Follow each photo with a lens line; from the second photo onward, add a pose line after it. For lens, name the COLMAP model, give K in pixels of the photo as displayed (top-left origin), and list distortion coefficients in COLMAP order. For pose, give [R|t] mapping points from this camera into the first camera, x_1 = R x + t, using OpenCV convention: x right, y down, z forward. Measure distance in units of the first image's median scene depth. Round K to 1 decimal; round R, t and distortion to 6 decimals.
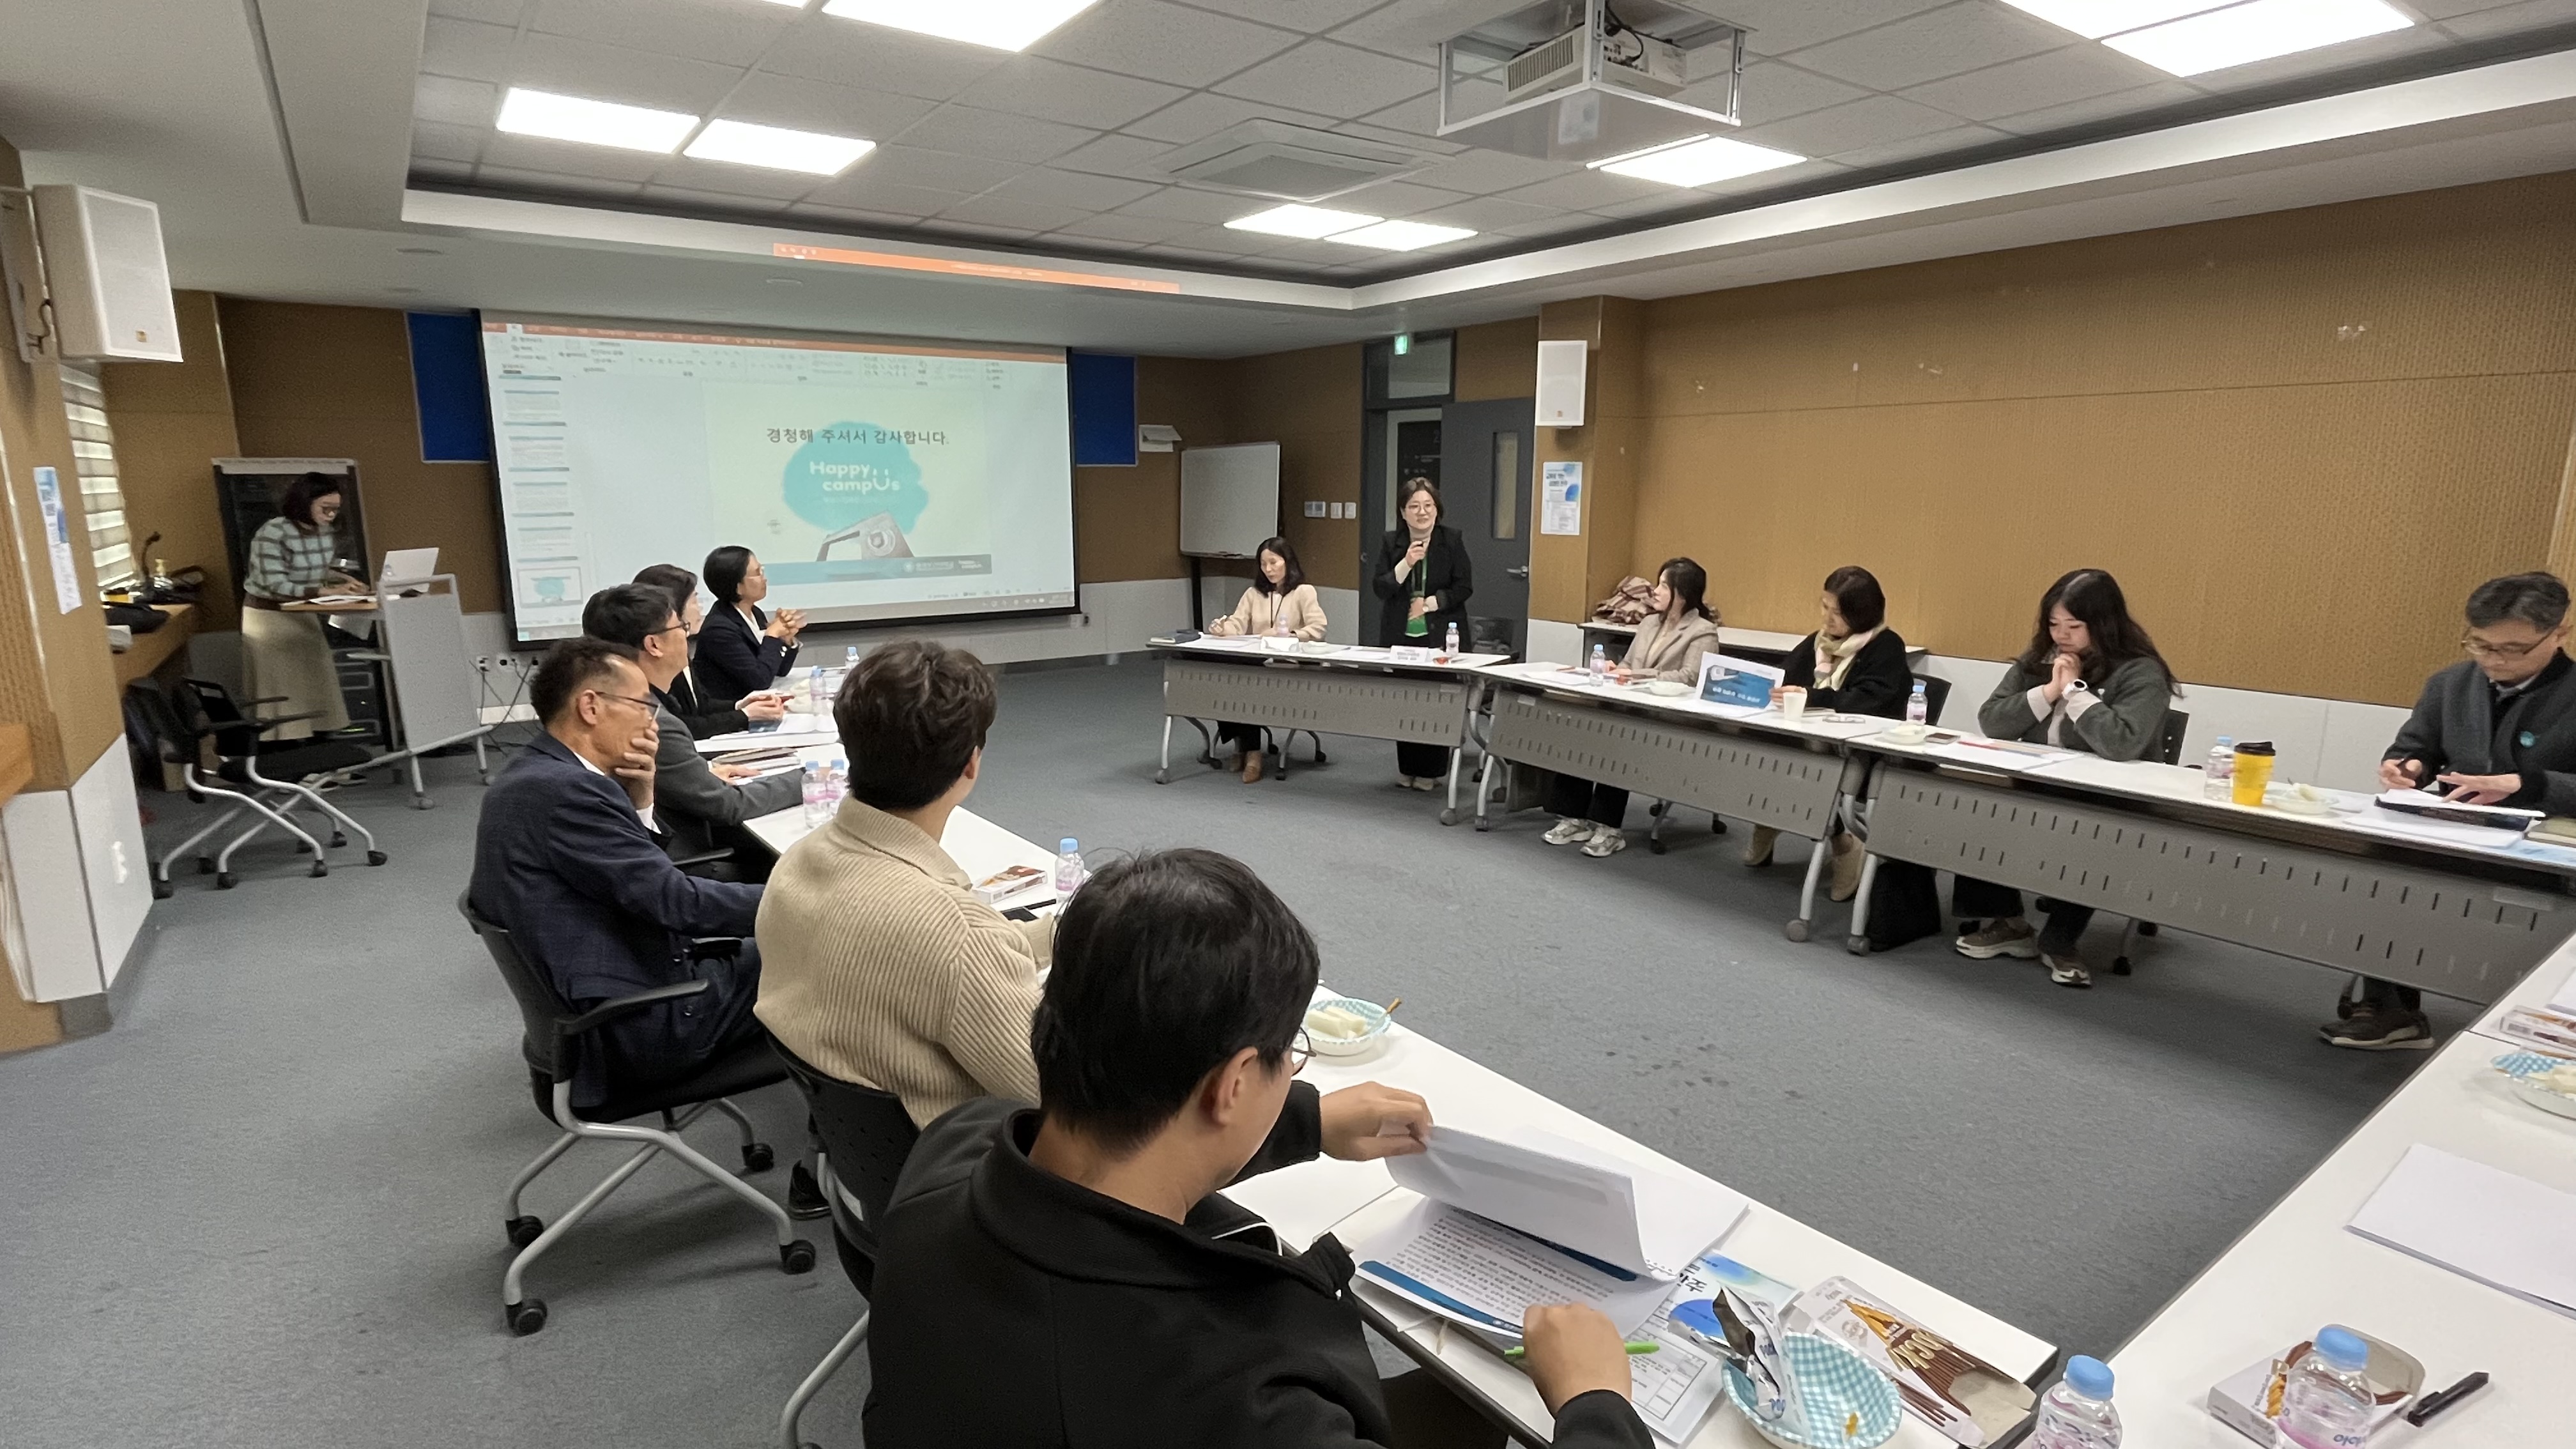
lens RADIAL K [[1253.8, 0, 1265.5], [0, 1253.8, 727.2], [0, 0, 1]] dist [-0.006202, 0.001291]
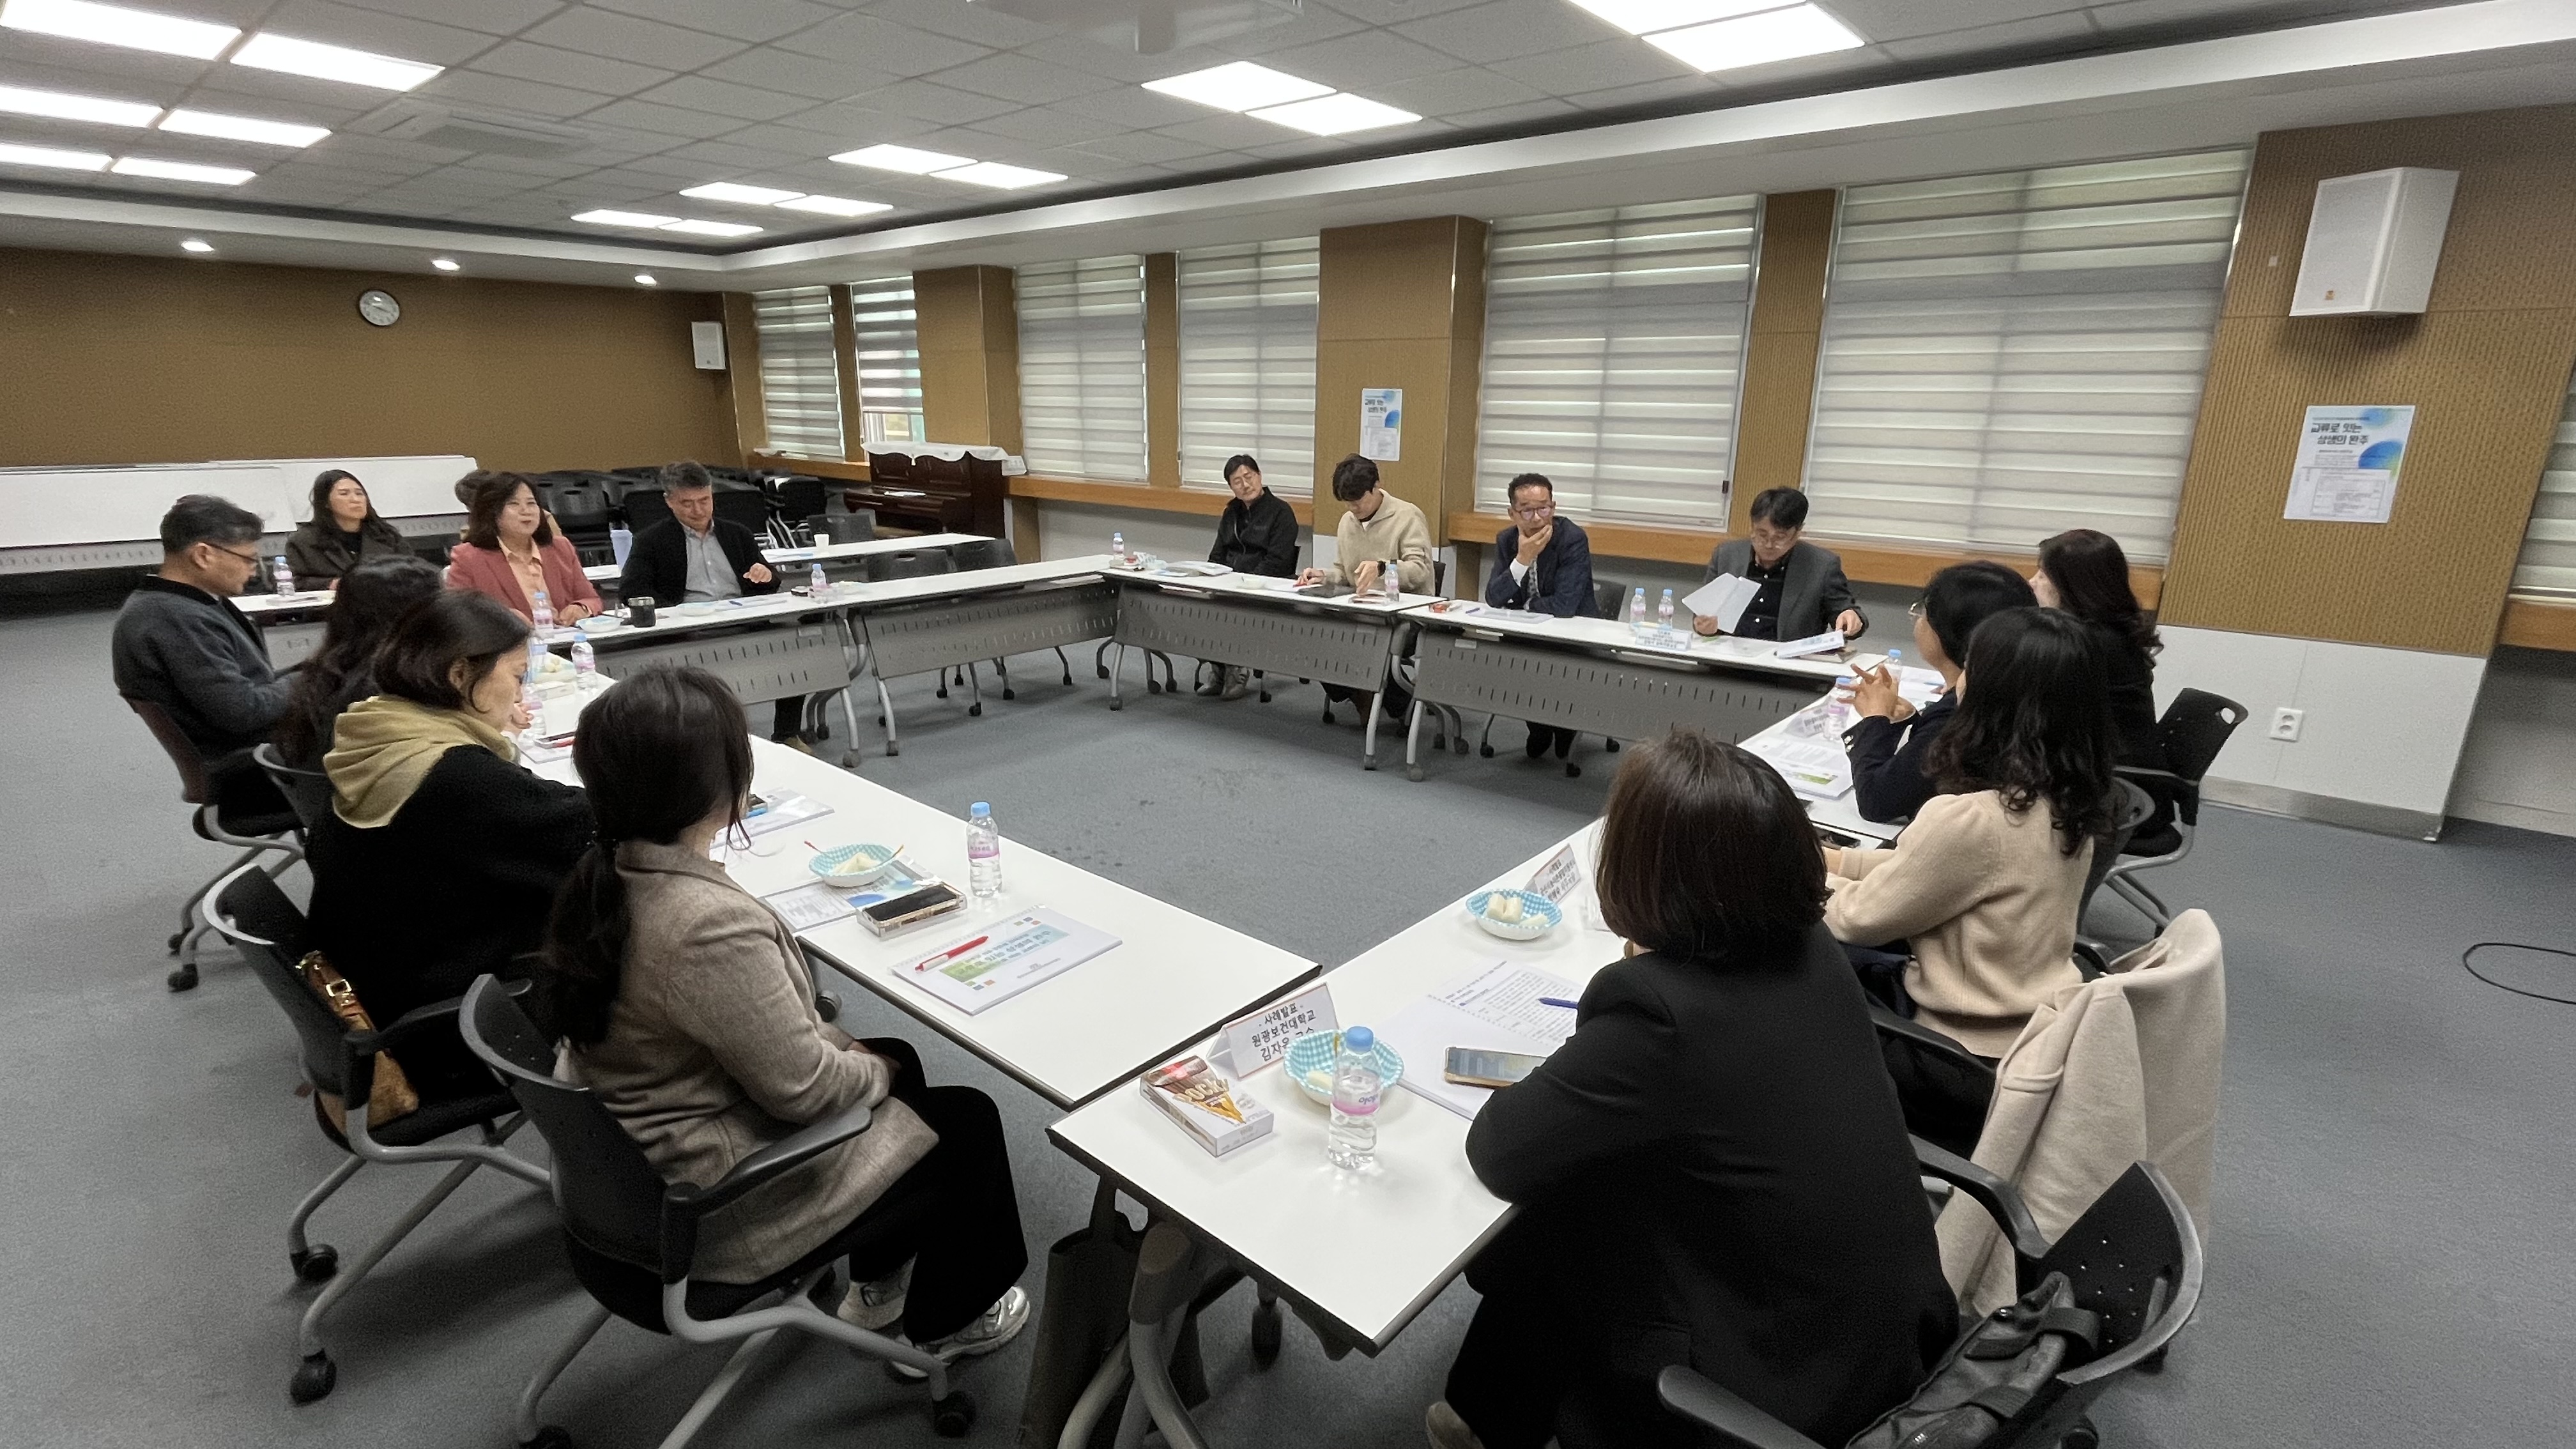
lens RADIAL K [[1219.3, 0, 1268.0], [0, 1219.3, 742.7], [0, 0, 1]] dist [-0.007197, -0.001276]
pose [[0.981022, -0.033901, 0.190912, -0.078375], [0.018597, 0.996509, 0.081389, -0.015206], [-0.193005, -0.076294, 0.978227, 0.063986]]
